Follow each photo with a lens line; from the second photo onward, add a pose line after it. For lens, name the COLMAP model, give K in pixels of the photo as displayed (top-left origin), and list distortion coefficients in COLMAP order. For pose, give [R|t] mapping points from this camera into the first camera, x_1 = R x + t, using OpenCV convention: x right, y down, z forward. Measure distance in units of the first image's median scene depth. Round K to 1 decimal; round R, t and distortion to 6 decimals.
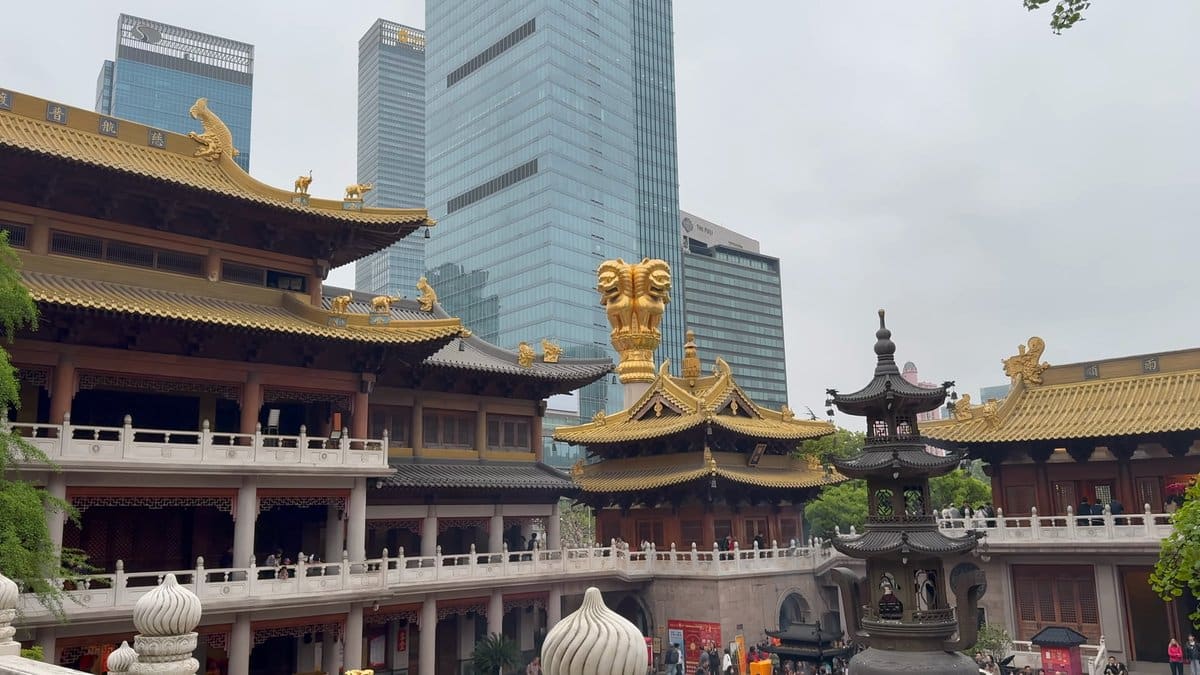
lens RADIAL K [[982.7, 0, 600.0], [0, 982.7, 337.5], [0, 0, 1]] dist [0.173807, -0.353446]
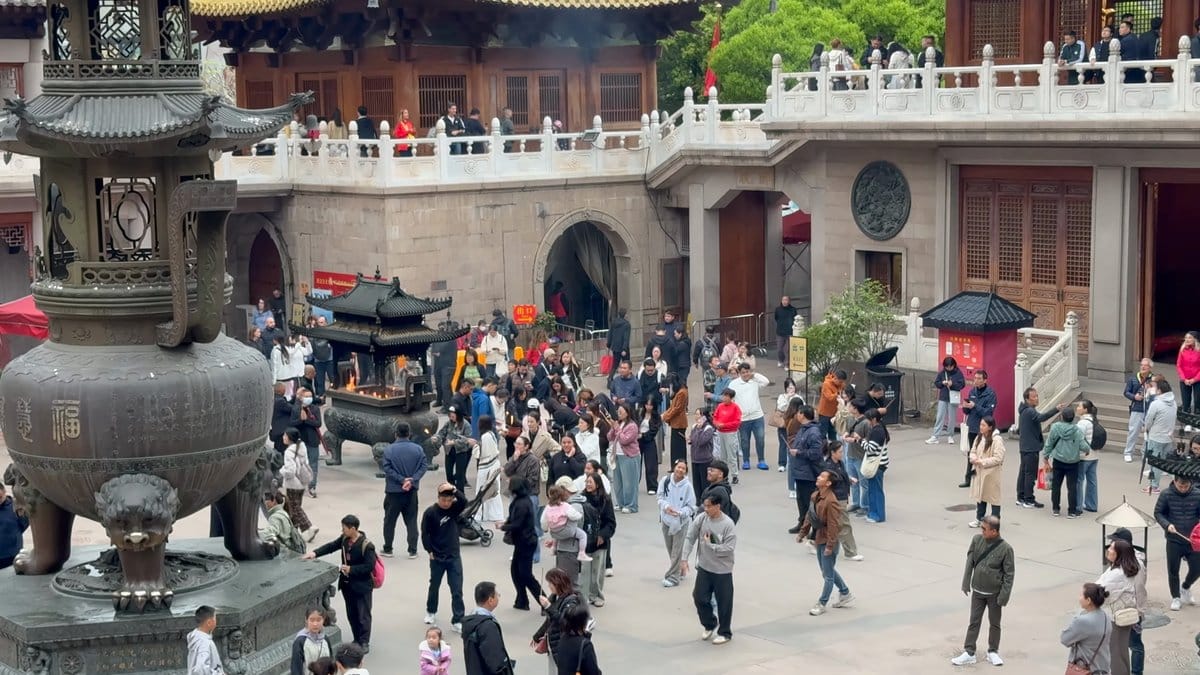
lens RADIAL K [[1962.7, 0, 600.0], [0, 1962.7, 337.5], [0, 0, 1]] dist [0.134708, 0.092122]
pose [[0.995481, 0.017275, -0.093374, 0.316598], [0.012532, 0.950811, 0.309517, 0.010999], [0.094128, -0.309288, 0.946298, 0.067481]]
